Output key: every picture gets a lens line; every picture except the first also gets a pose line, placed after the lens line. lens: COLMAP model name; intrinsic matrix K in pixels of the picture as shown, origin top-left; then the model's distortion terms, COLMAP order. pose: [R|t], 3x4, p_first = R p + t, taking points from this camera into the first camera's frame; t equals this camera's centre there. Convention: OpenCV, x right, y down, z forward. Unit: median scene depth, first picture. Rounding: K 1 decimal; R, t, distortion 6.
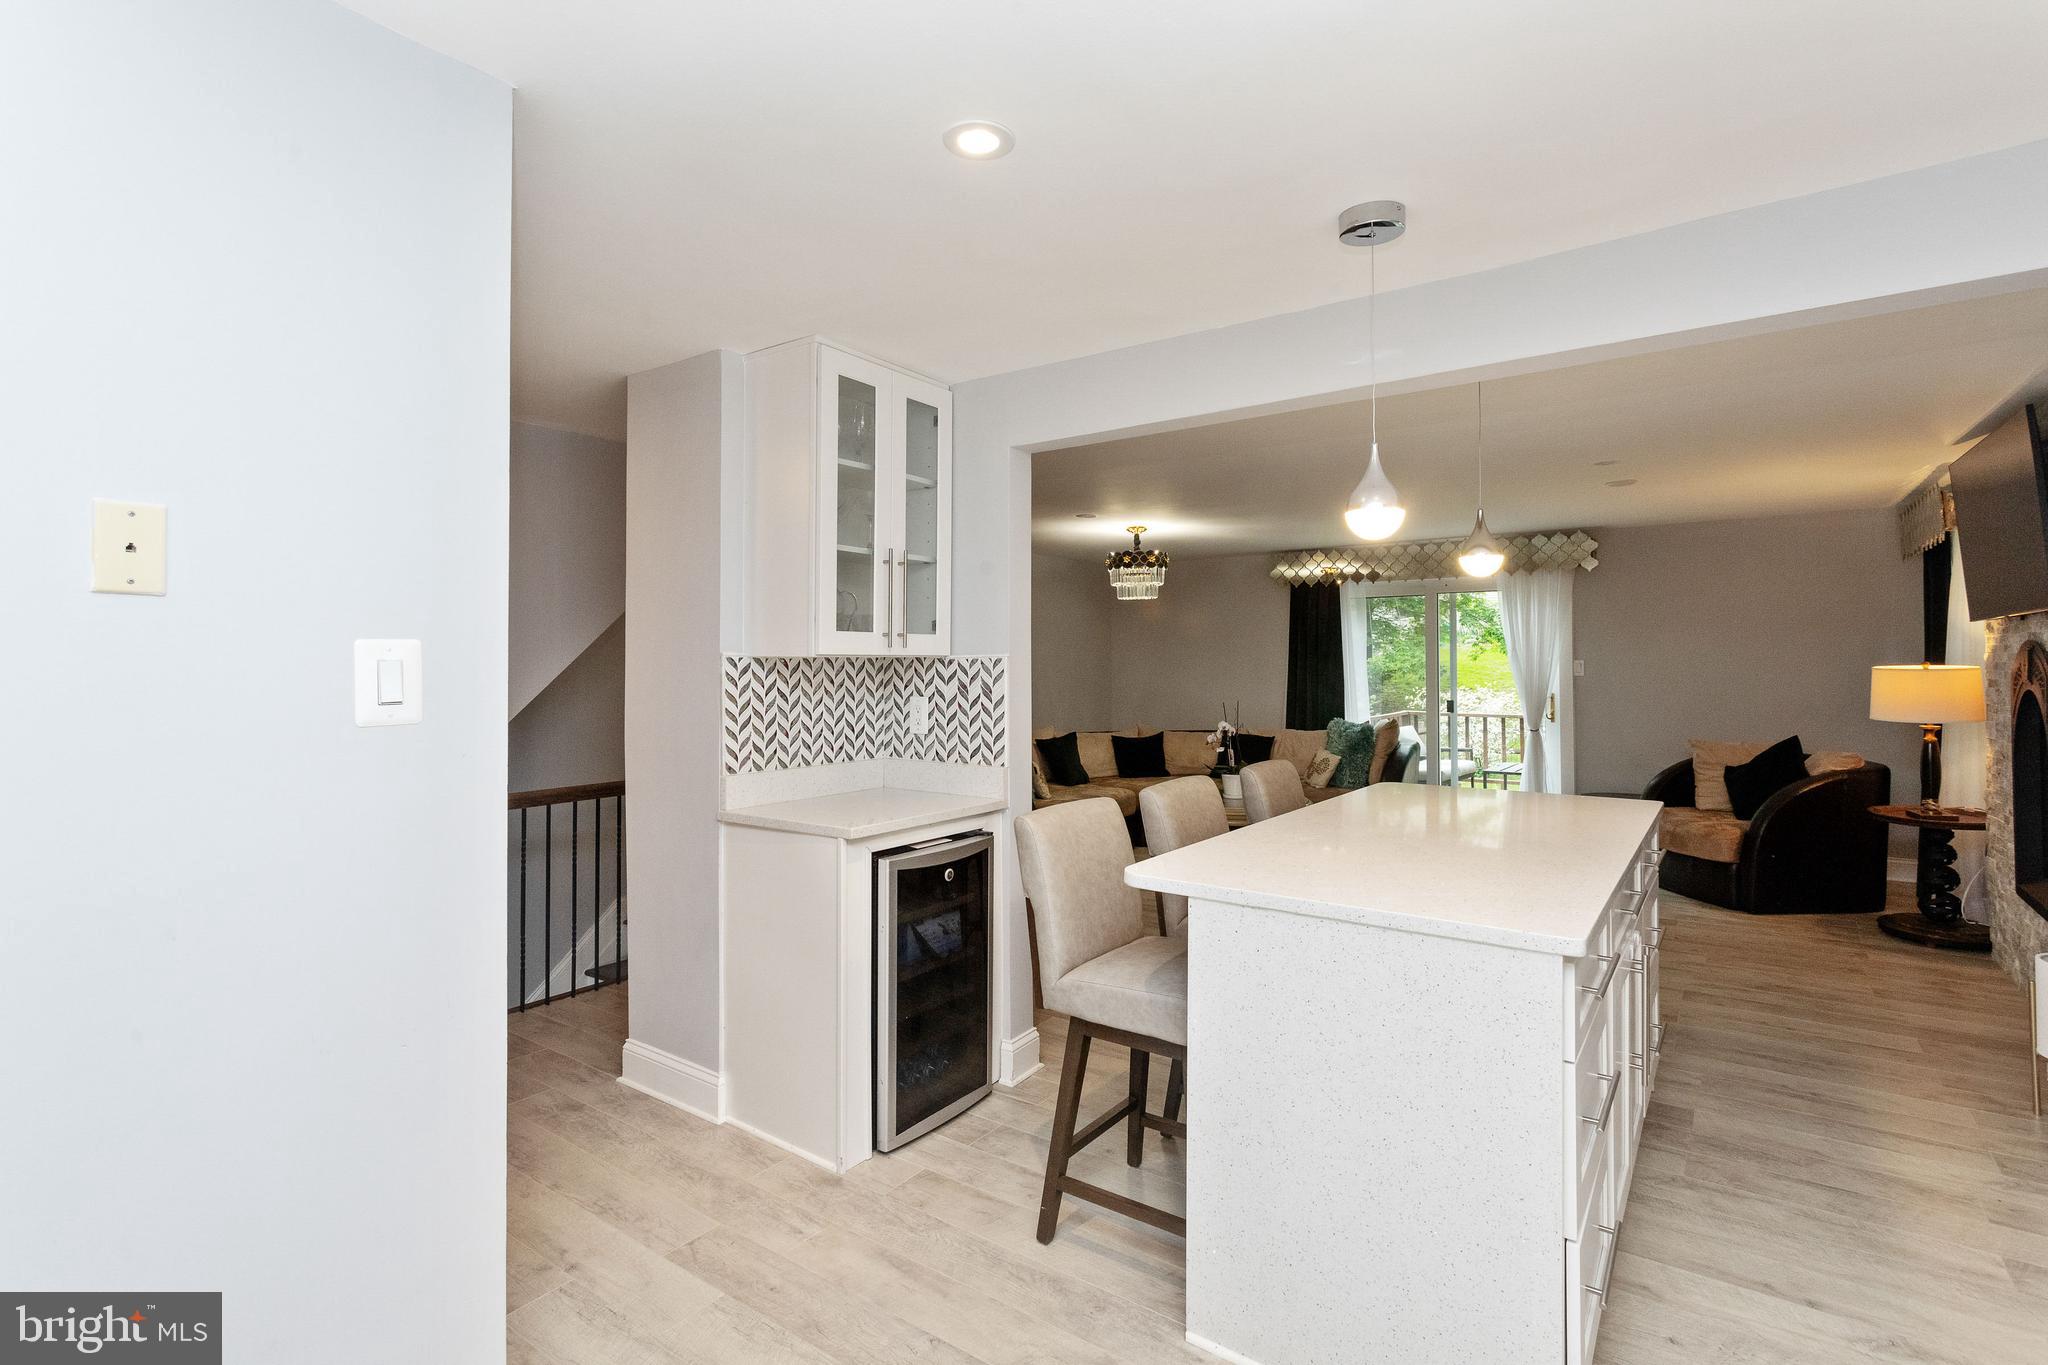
lens RADIAL K [[977.6, 0, 1025.5], [0, 977.6, 656.6], [0, 0, 1]] dist [-0.000967, 0.000090]
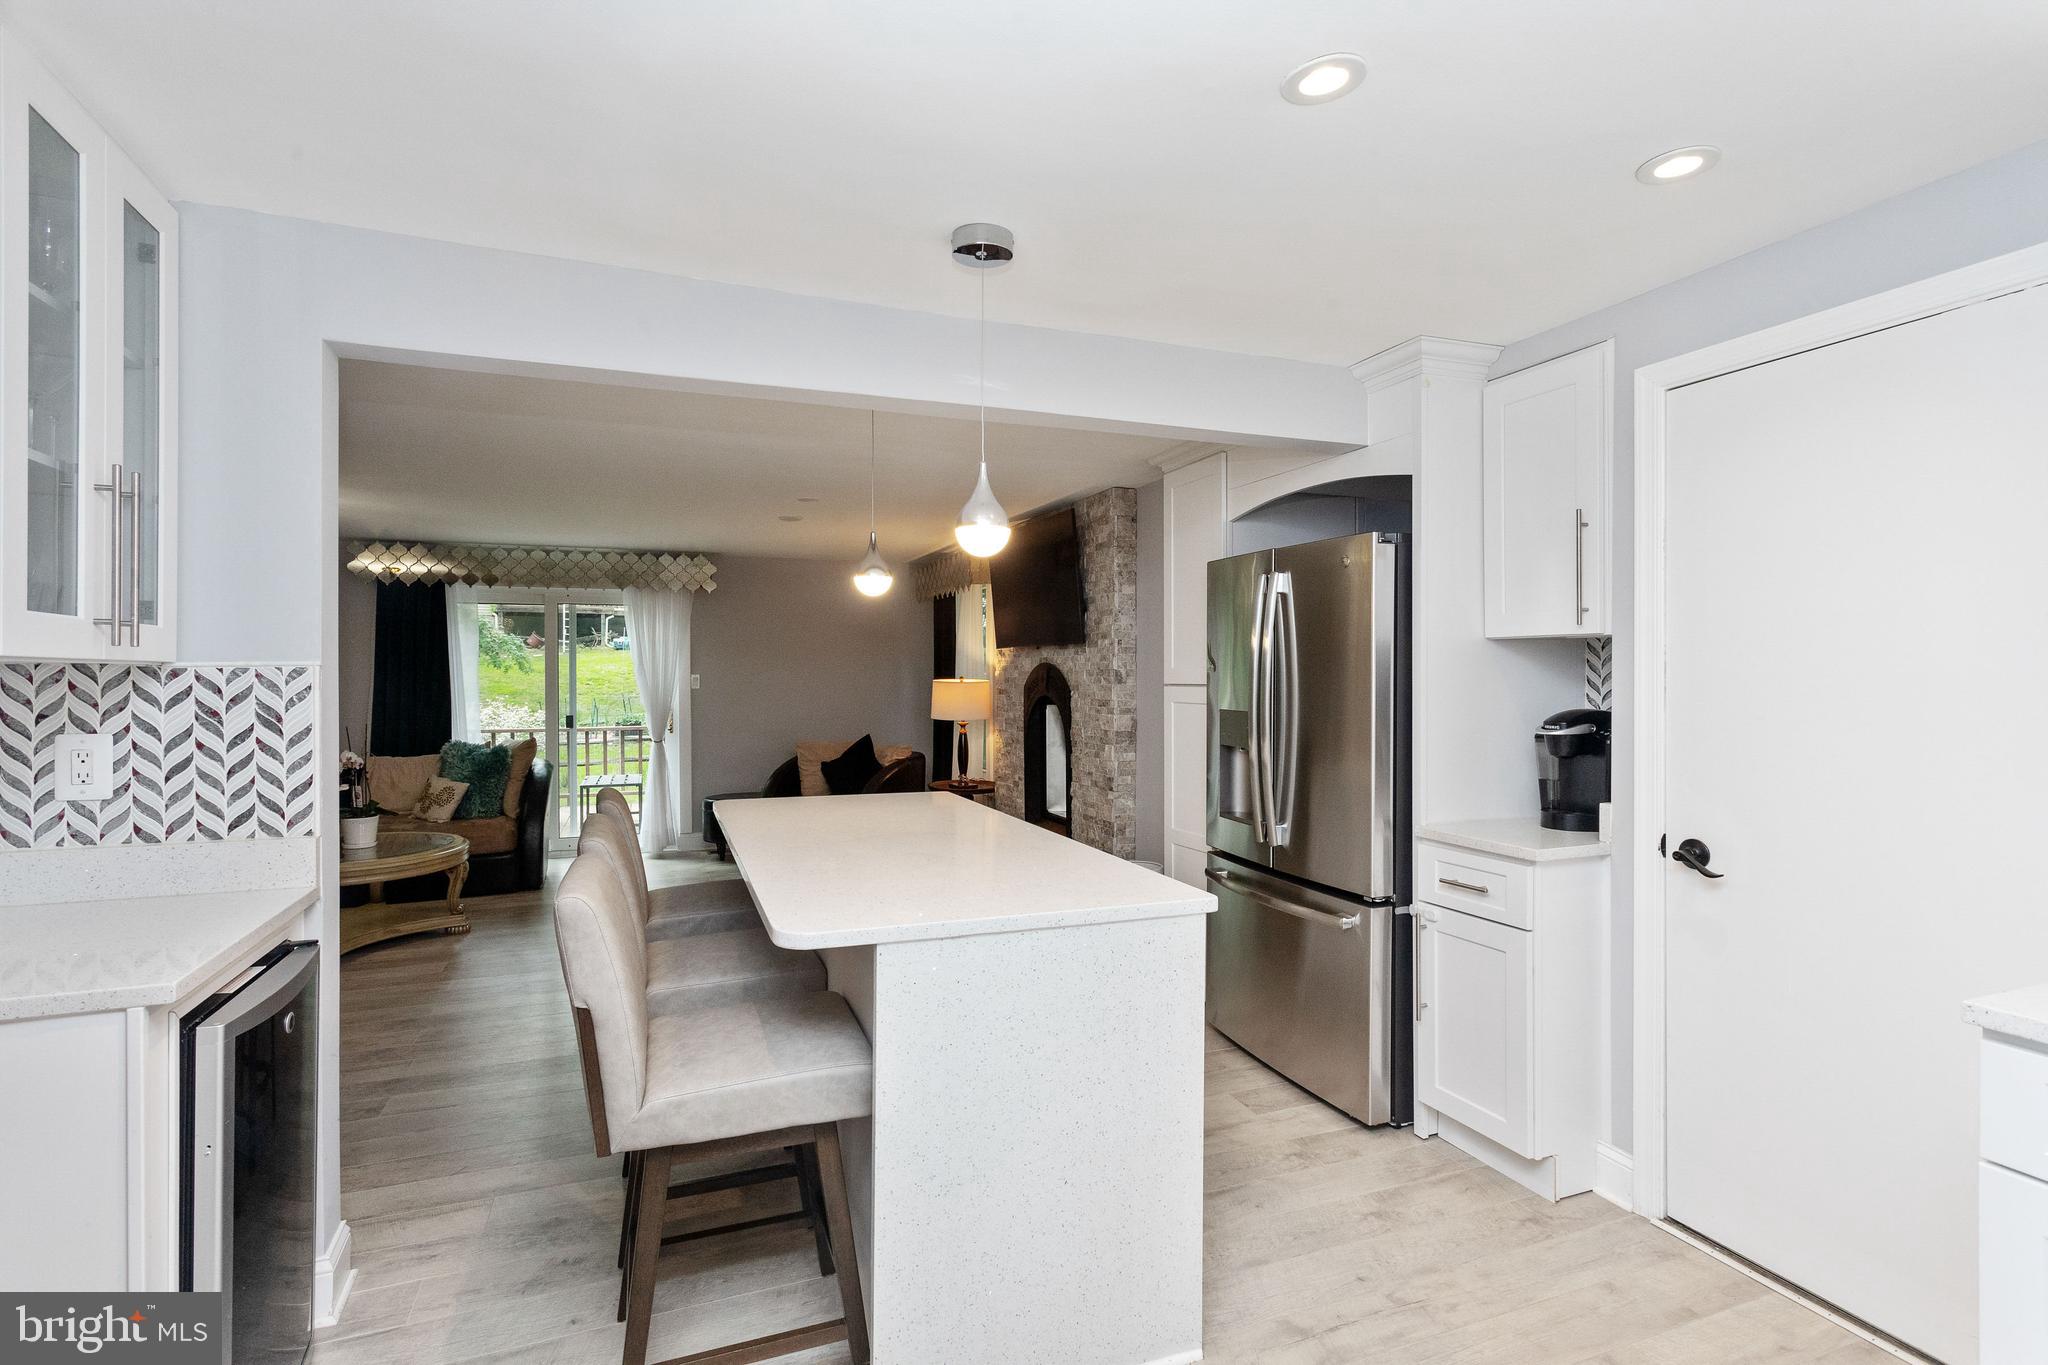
lens RADIAL K [[967.5, 0, 1020.5], [0, 967.5, 678.3], [0, 0, 1]] dist [0.003665, 0.000898]
pose [[0.547054, 0.001607, 0.837096, -0.285665], [-0.008289, 0.999960, 0.003497, 0.002641], [-0.837056, -0.008852, 0.547045, 0.247359]]
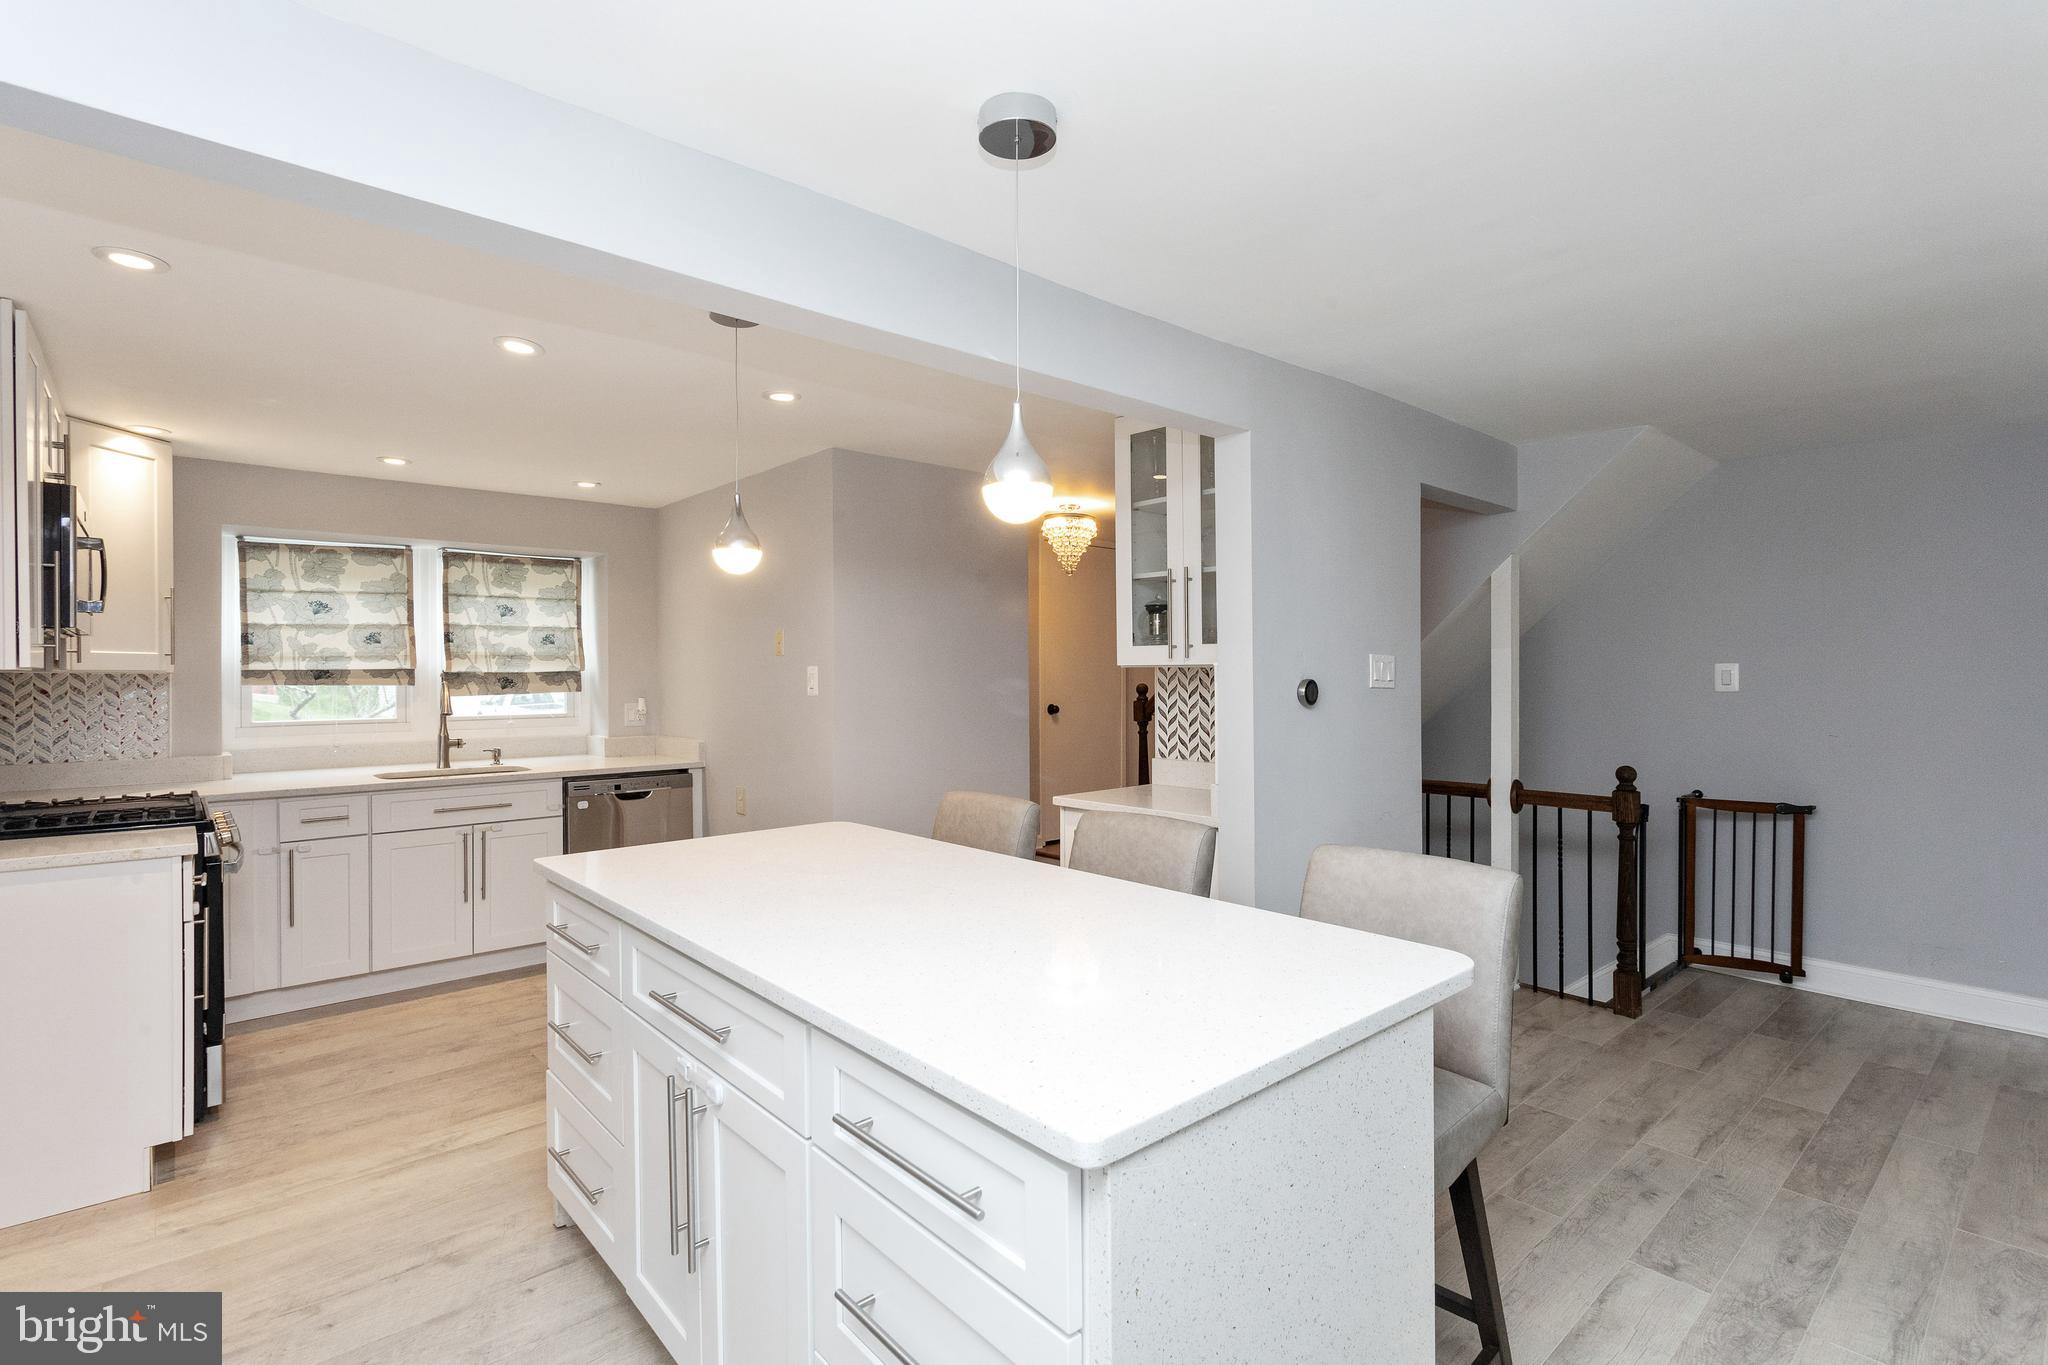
lens RADIAL K [[973.7, 0, 1025.2], [0, 973.7, 679.2], [0, 0, 1]] dist [-0.000501, -0.000335]
pose [[-0.221306, 0.009946, -0.975154, 0.881950], [0.014213, 0.999875, 0.006973, 0.003734], [0.975101, -0.012317, -0.221420, 0.978053]]
